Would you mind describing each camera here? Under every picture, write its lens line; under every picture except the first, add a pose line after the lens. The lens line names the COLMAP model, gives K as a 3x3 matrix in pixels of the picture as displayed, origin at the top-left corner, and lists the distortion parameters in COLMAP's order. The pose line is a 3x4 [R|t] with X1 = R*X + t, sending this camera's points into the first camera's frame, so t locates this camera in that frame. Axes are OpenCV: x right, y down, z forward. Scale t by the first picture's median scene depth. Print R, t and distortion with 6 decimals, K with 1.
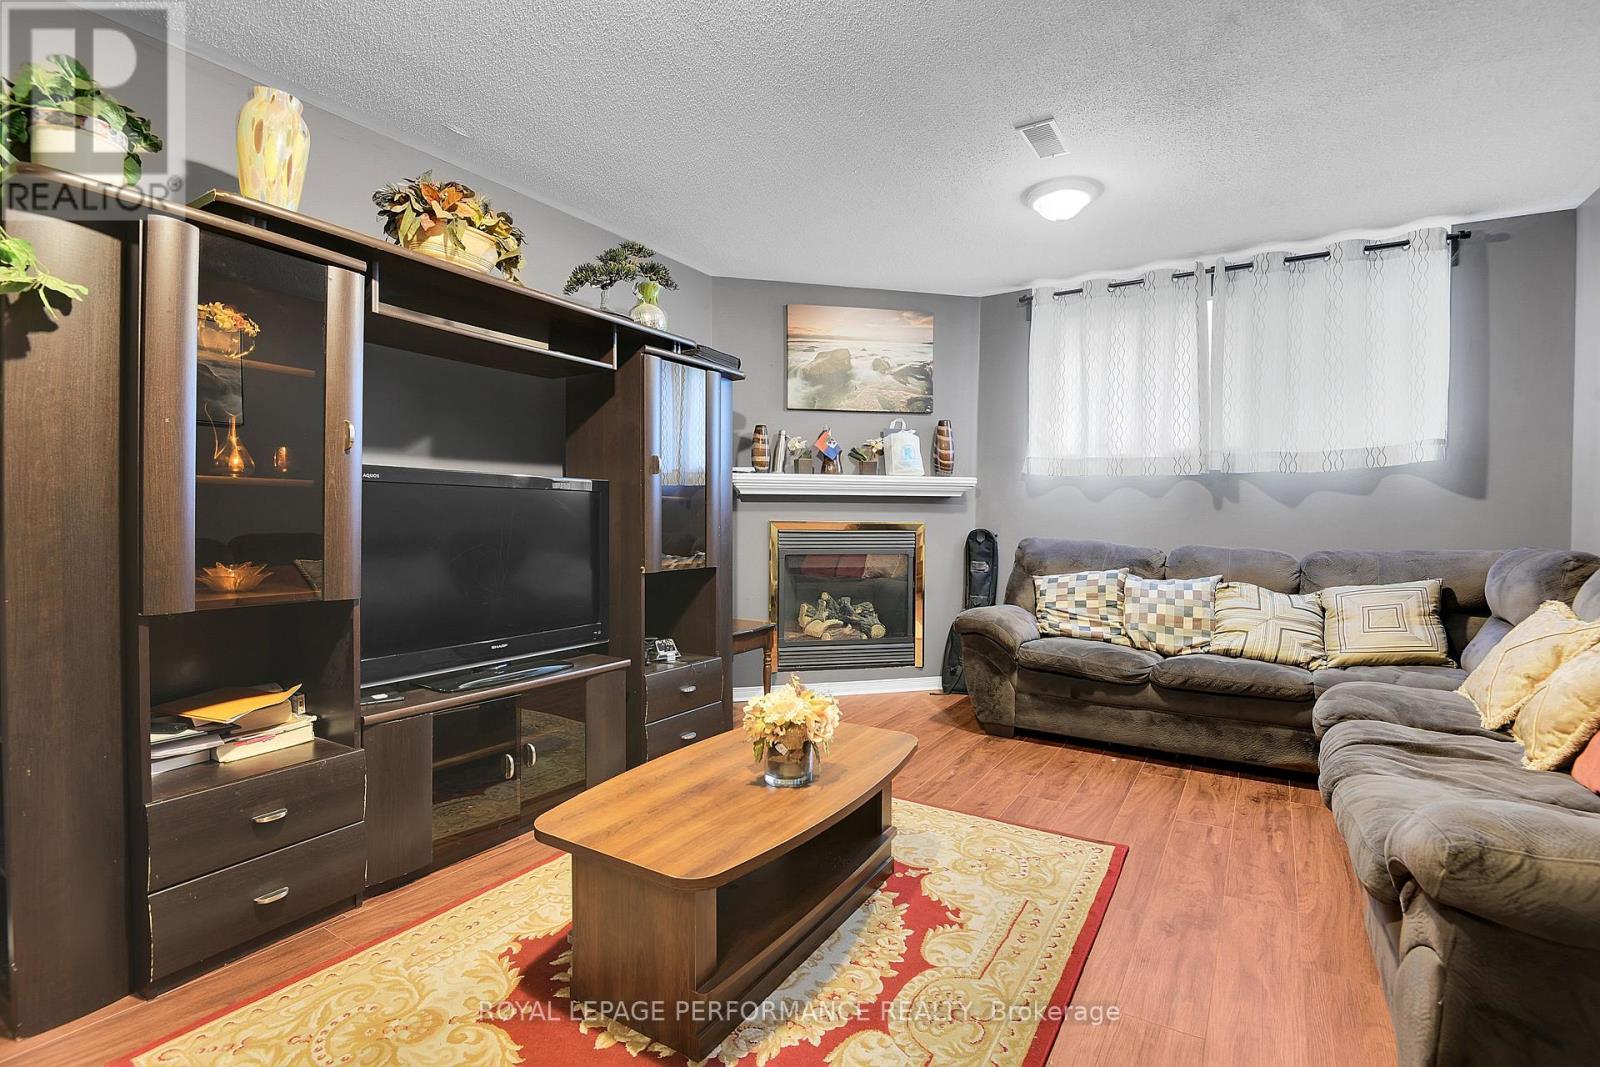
lens RADIAL K [[743.7, 0, 799.1], [0, 743.7, 524.7], [0, 0, 1]] dist [-0.019915, -0.001085]
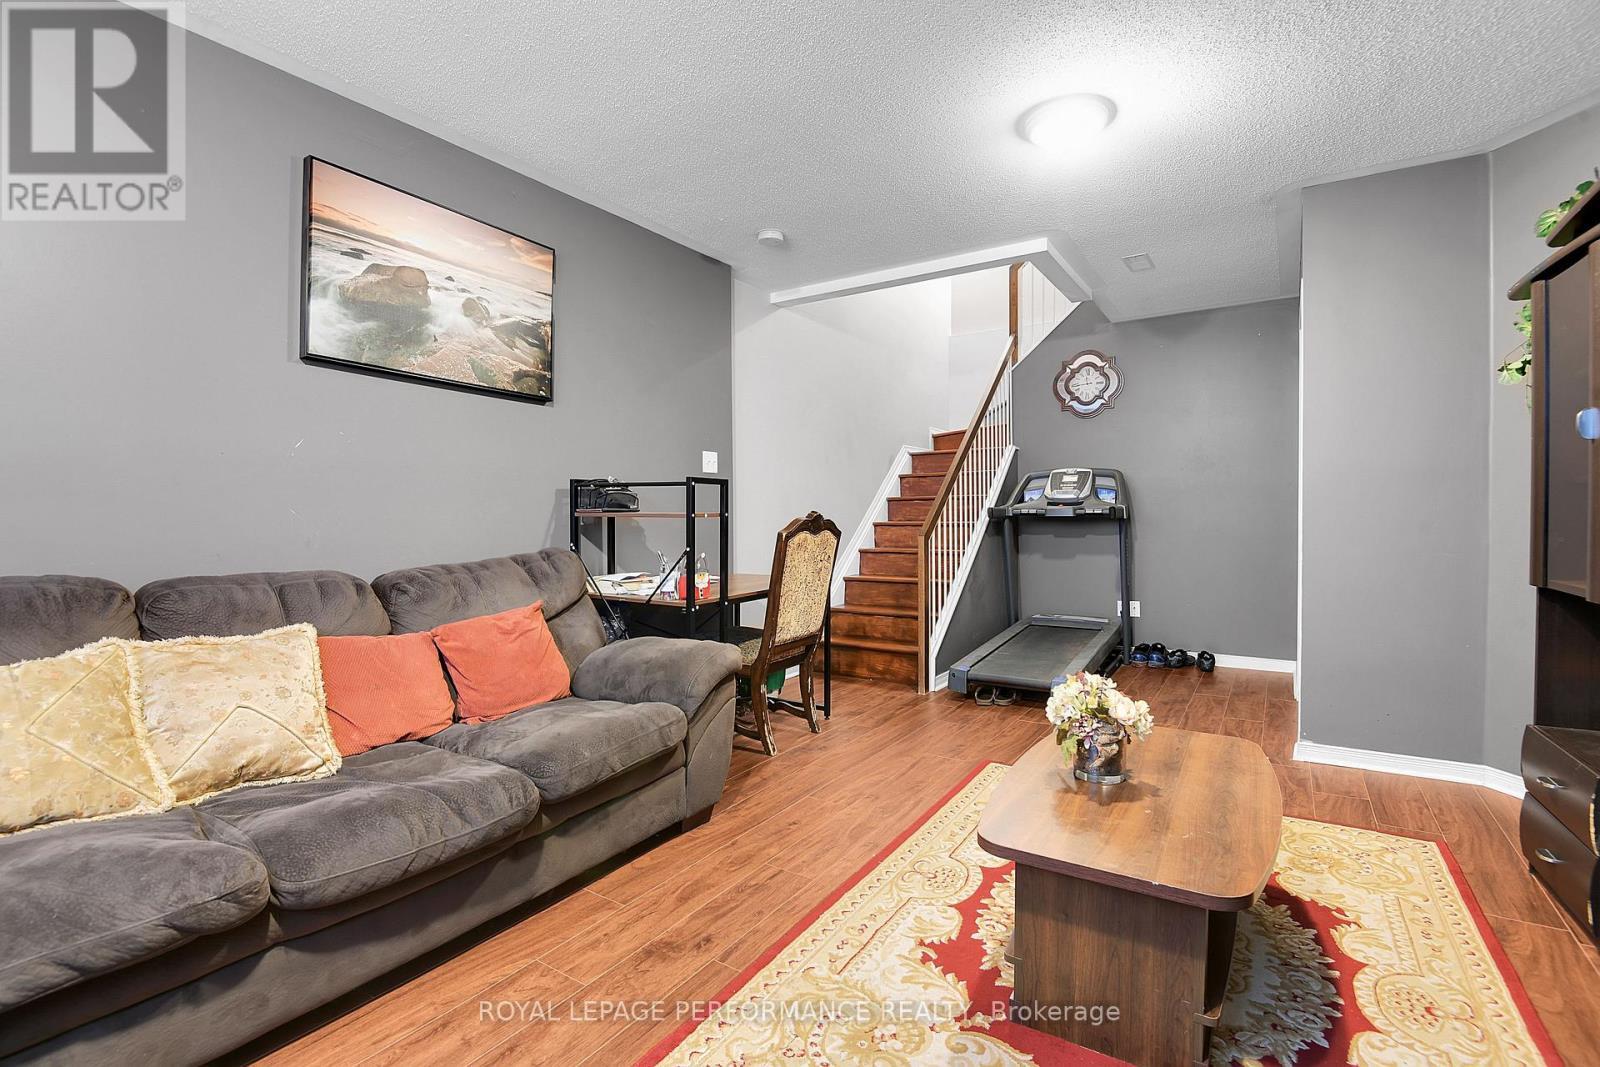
lens RADIAL K [[743.7, 0, 800.9], [0, 743.7, 528.0], [0, 0, 1]] dist [-0.019915, -0.001085]
pose [[-0.999958, -0.001651, 0.008988, 0.378730], [-0.001367, 0.999504, 0.031452, -0.020117], [-0.009035, 0.031438, -0.999465, 1.994493]]
